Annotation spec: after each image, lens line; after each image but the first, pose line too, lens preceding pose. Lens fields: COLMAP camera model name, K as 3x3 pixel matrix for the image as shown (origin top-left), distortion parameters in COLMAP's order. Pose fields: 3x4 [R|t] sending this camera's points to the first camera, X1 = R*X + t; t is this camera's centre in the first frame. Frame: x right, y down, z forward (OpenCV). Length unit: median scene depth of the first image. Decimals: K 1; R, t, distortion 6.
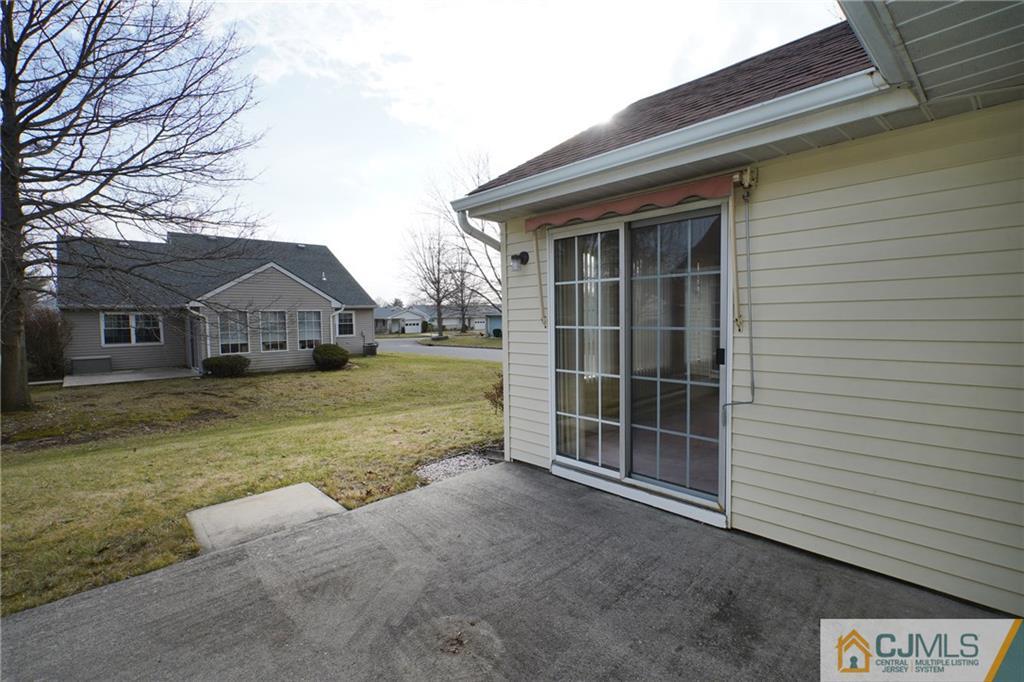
lens RADIAL K [[466.4, 0, 512.0], [0, 466.4, 341.0], [0, 0, 1]] dist [-0.001926, -0.000329]
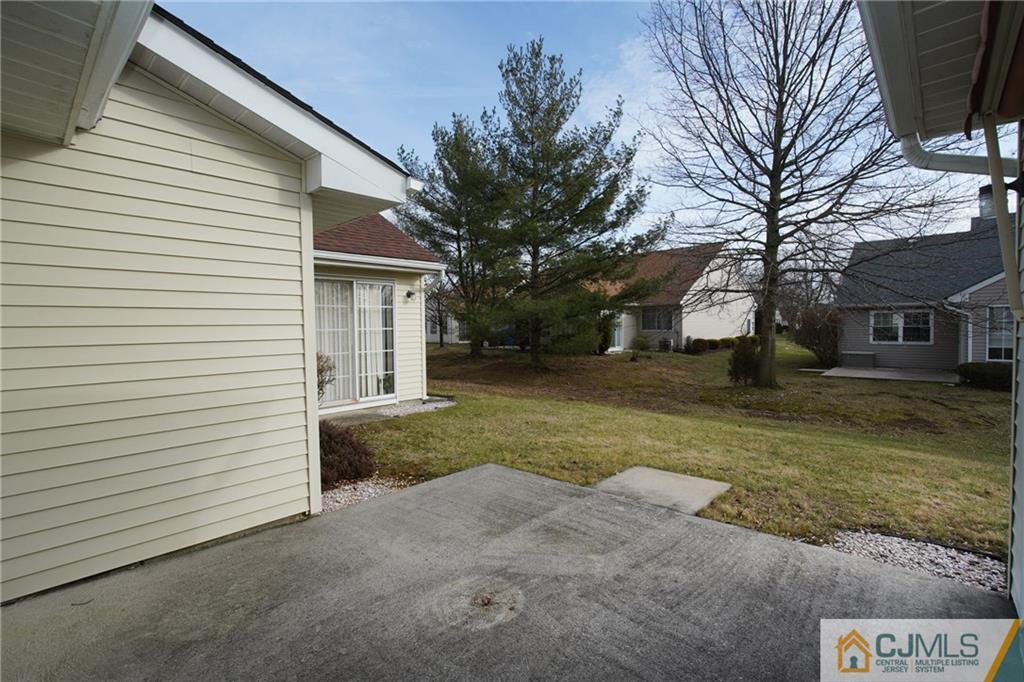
lens RADIAL K [[466.4, 0, 512.0], [0, 466.4, 341.0], [0, 0, 1]] dist [-0.001926, -0.000329]
pose [[0.081200, 0.046239, -0.995625, 0.474768], [-0.043214, 0.998147, 0.042832, -0.015161], [0.995761, 0.039547, 0.083048, 0.462196]]
